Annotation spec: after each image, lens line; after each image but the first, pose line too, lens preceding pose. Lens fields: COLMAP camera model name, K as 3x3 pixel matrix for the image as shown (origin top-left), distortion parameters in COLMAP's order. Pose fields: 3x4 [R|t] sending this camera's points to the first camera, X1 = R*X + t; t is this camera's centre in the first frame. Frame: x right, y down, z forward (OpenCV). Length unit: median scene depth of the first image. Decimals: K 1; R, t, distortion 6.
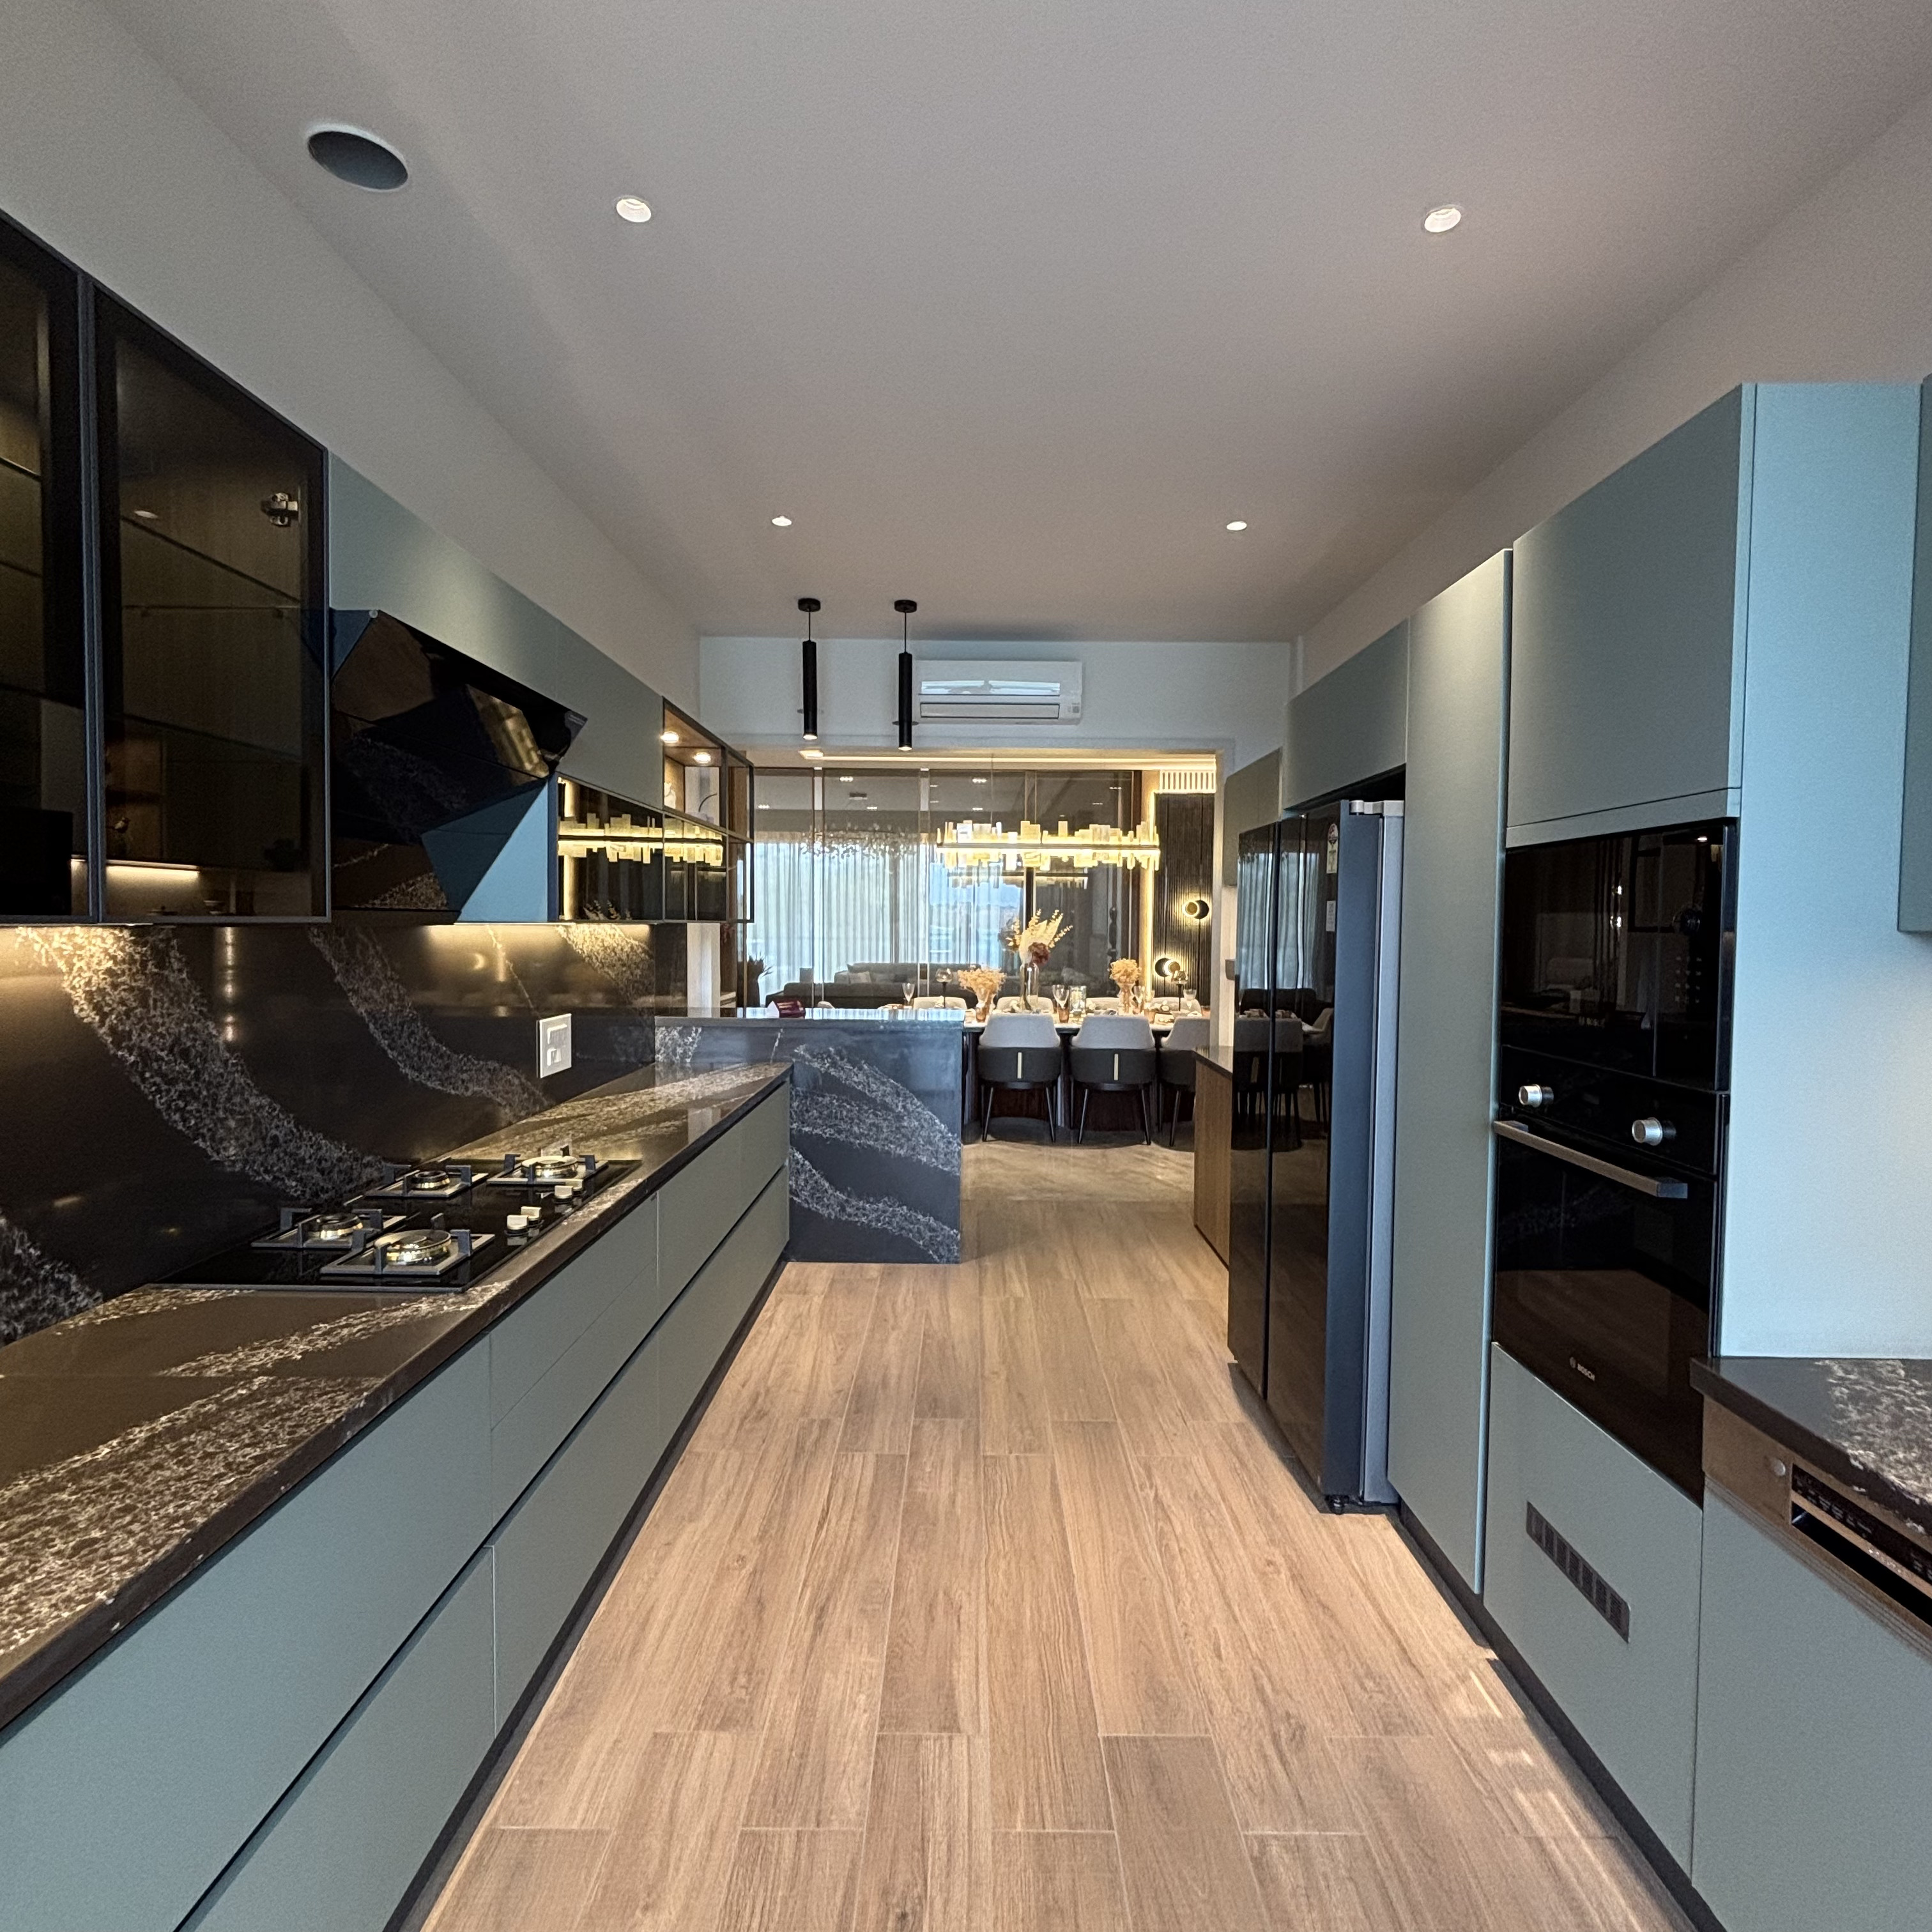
lens RADIAL K [[1041.1, 0, 966.7], [0, 1041.1, 959.8], [0, 0, 1]] dist [0.004551, -0.003898]
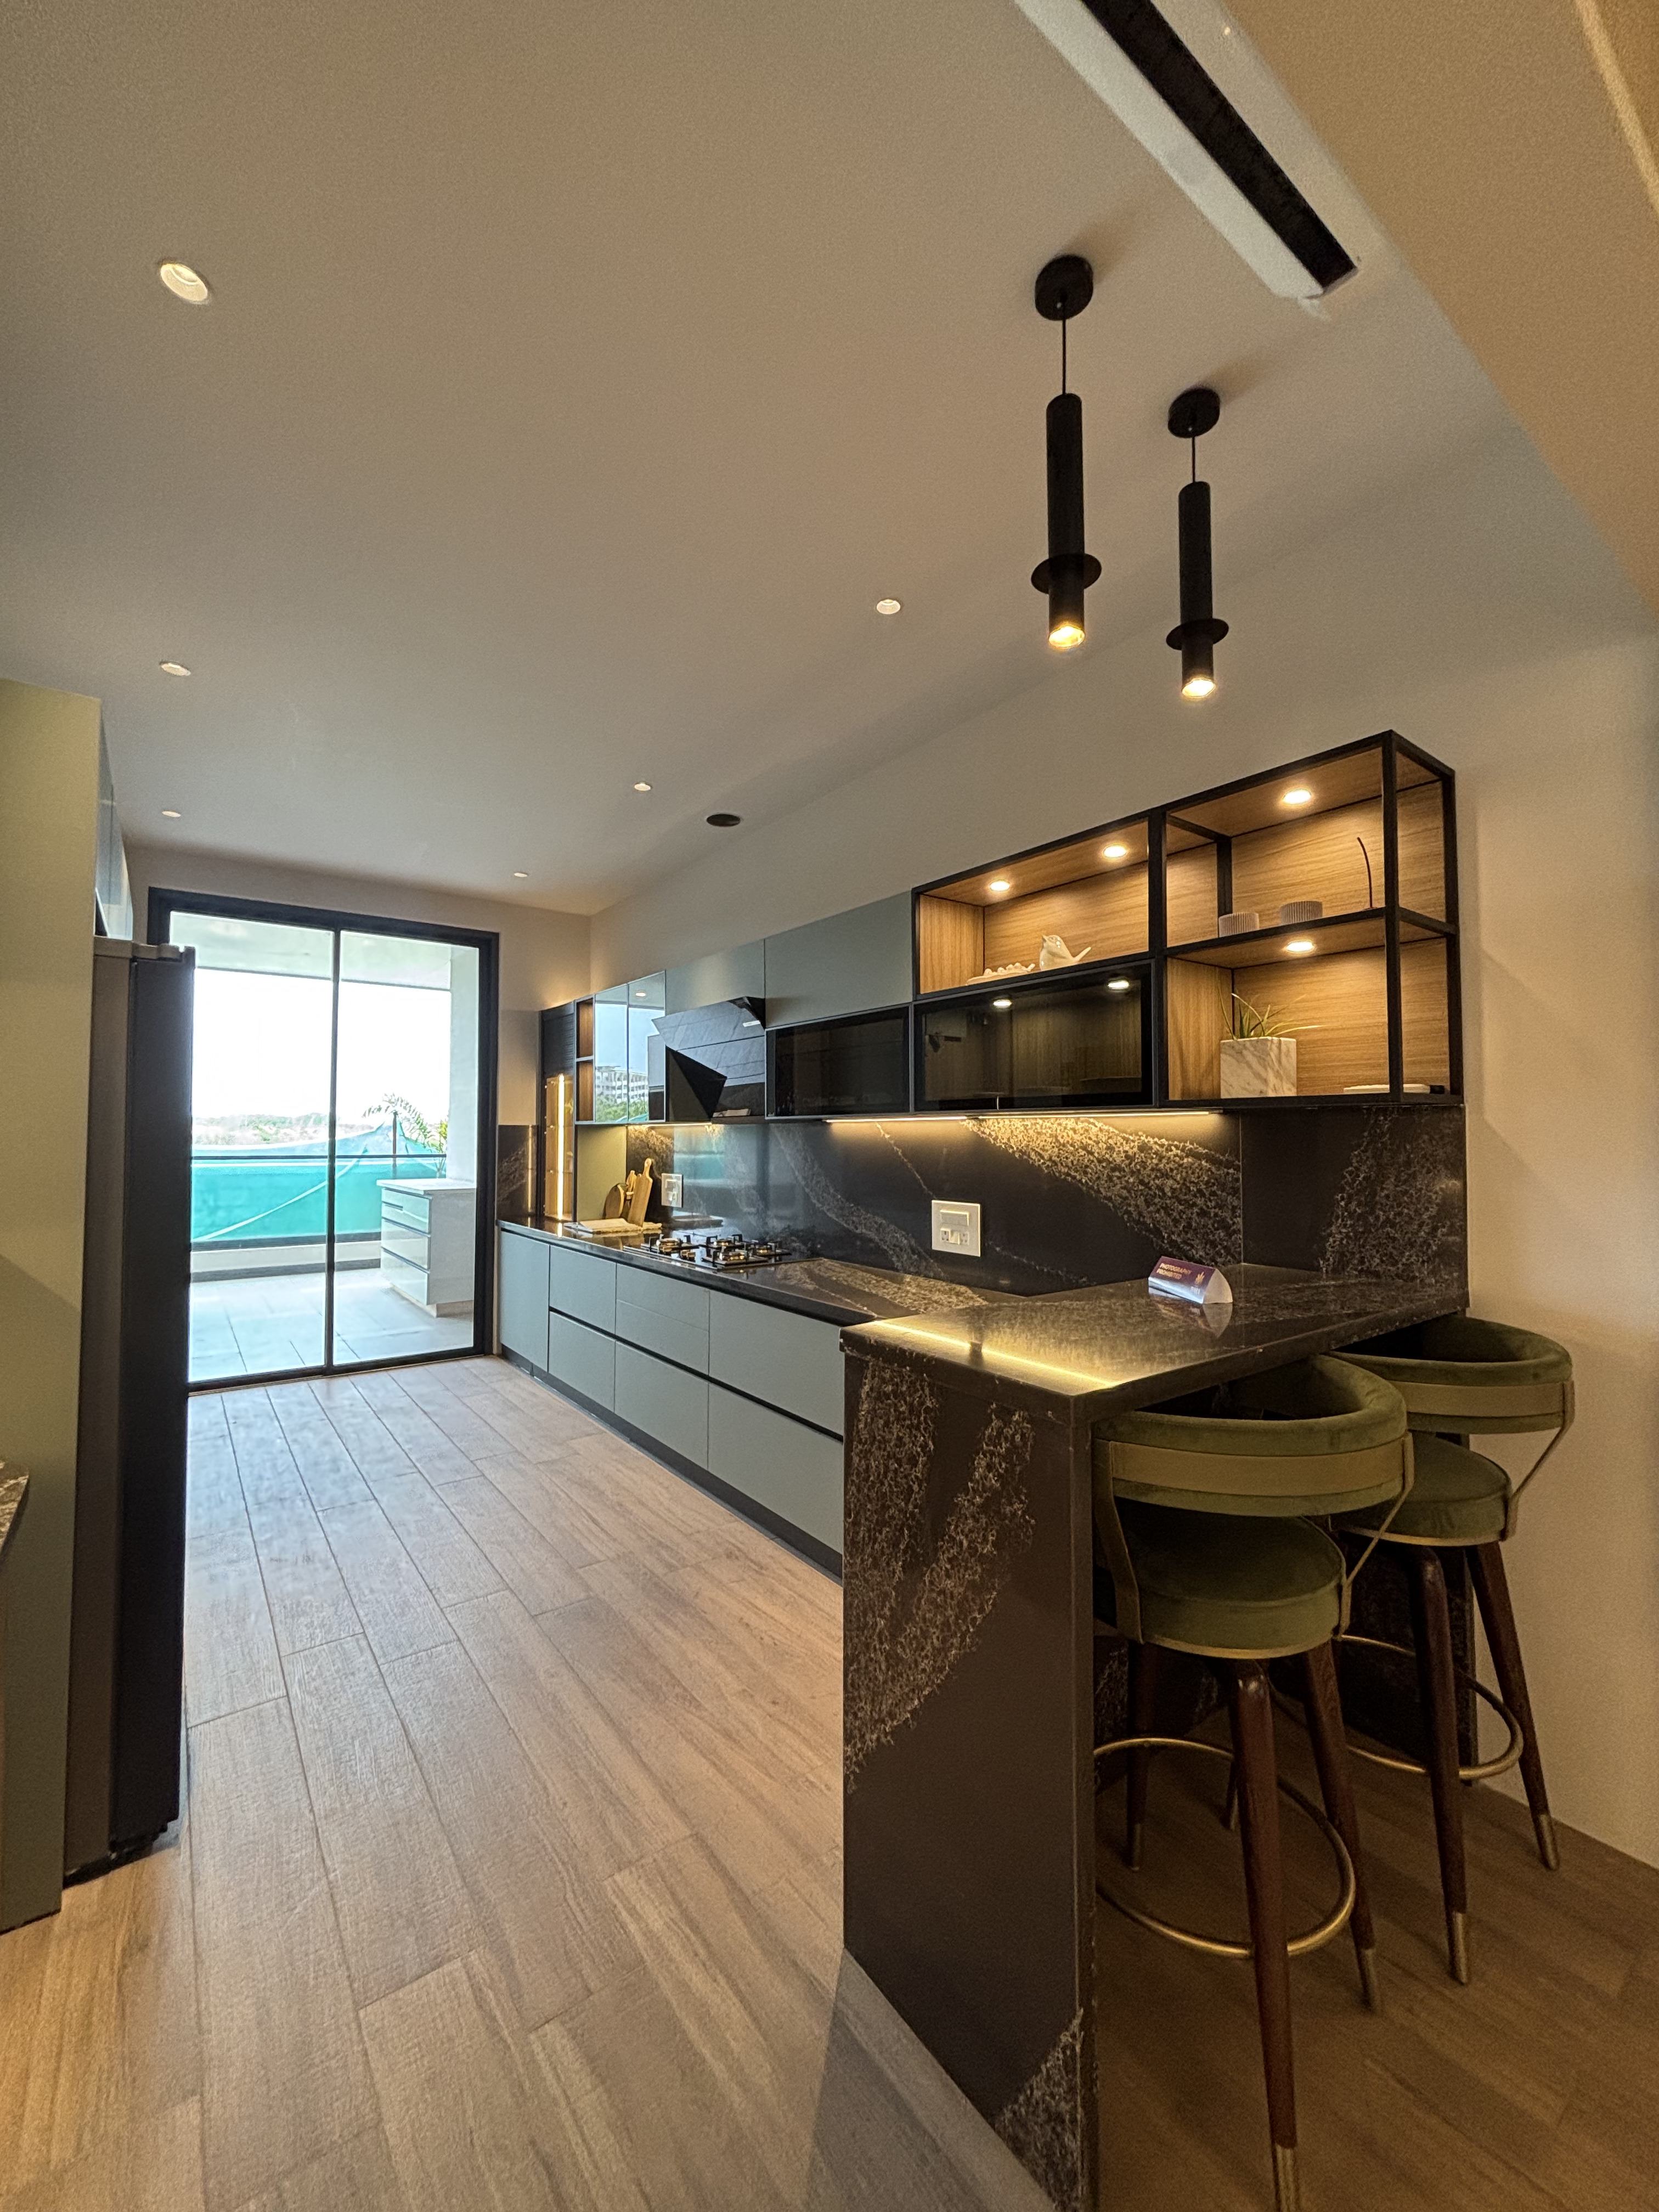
lens RADIAL K [[893.0, 0, 836.0], [0, 893.0, 1101.6], [0, 0, 1]] dist [0.001312, 0.000127]
pose [[-0.794607, -0.032055, -0.606278, 0.301038], [-0.031803, 0.999432, -0.011160, -0.041095], [0.606291, 0.010413, -0.795175, 1.776449]]
